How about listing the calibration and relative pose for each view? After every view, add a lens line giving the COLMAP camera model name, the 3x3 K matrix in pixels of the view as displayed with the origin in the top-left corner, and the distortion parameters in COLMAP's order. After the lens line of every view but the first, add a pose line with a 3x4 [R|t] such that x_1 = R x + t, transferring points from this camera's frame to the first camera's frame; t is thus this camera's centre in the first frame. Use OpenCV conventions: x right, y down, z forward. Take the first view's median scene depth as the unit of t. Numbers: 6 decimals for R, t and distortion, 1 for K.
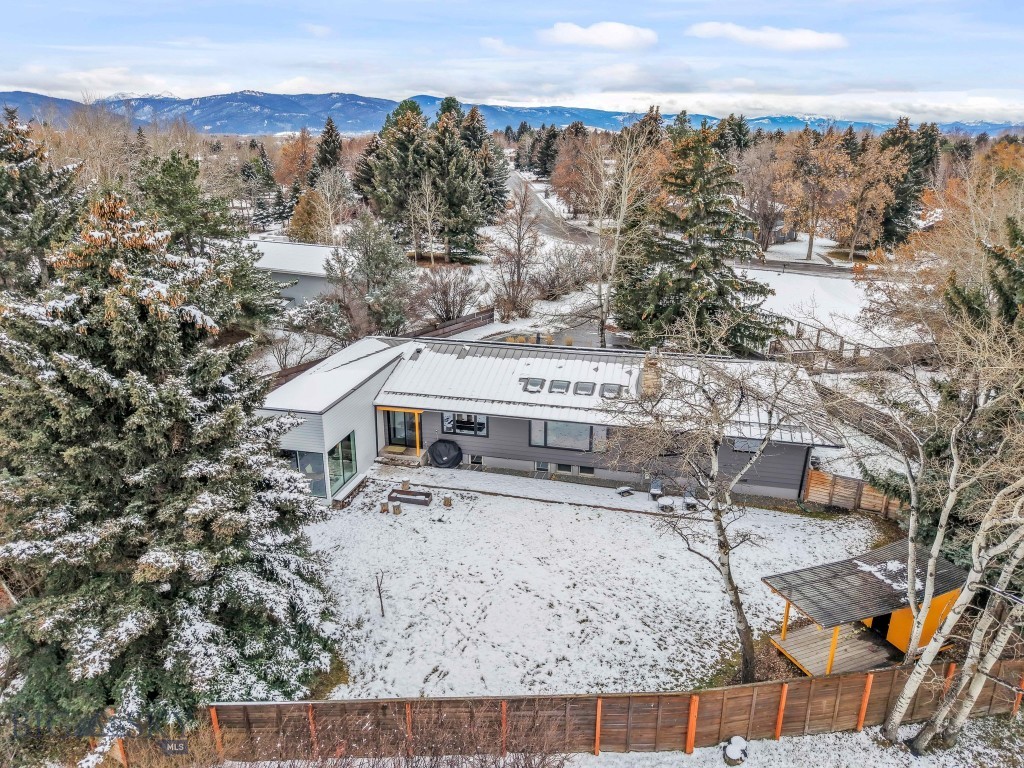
lens RADIAL K [[698.4, 0, 512.0], [0, 698.4, 384.0], [0, 0, 1]] dist [0.019084, -0.003391]
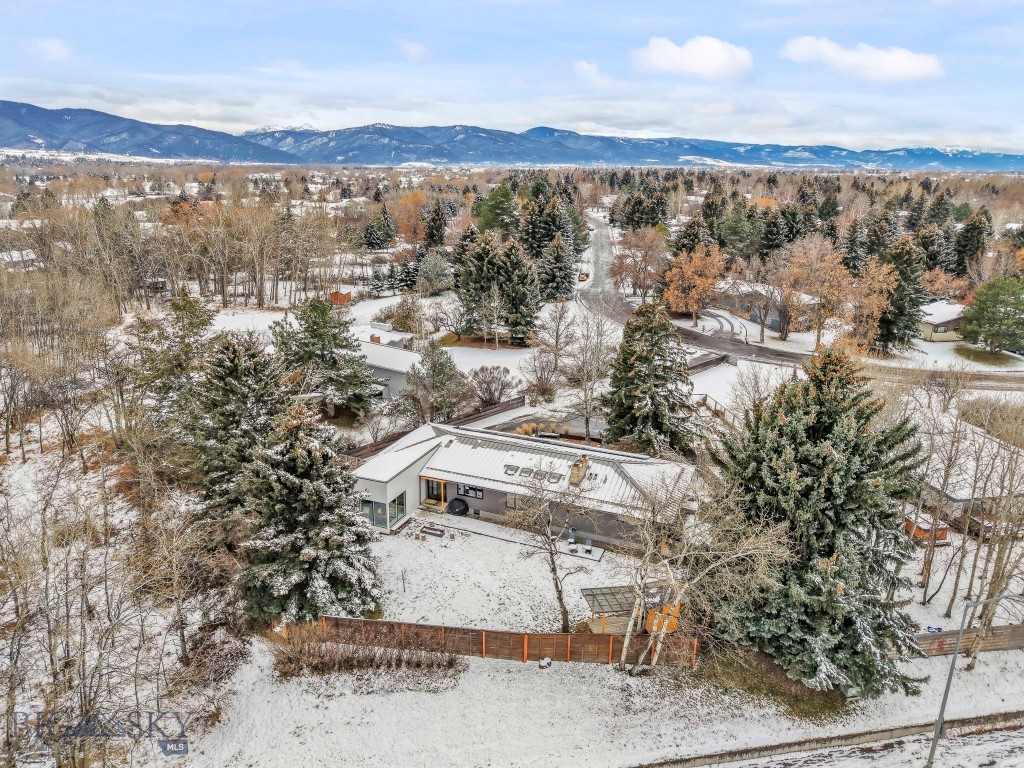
lens RADIAL K [[704.8, 0, 512.0], [0, 704.8, 384.0], [0, 0, 1]] dist [0.067748, -0.060734]
pose [[0.986912, 0.056070, -0.151198, 0.456912], [-0.061221, 0.997684, -0.029630, -0.257876], [0.149187, 0.038499, 0.988059, -1.147018]]
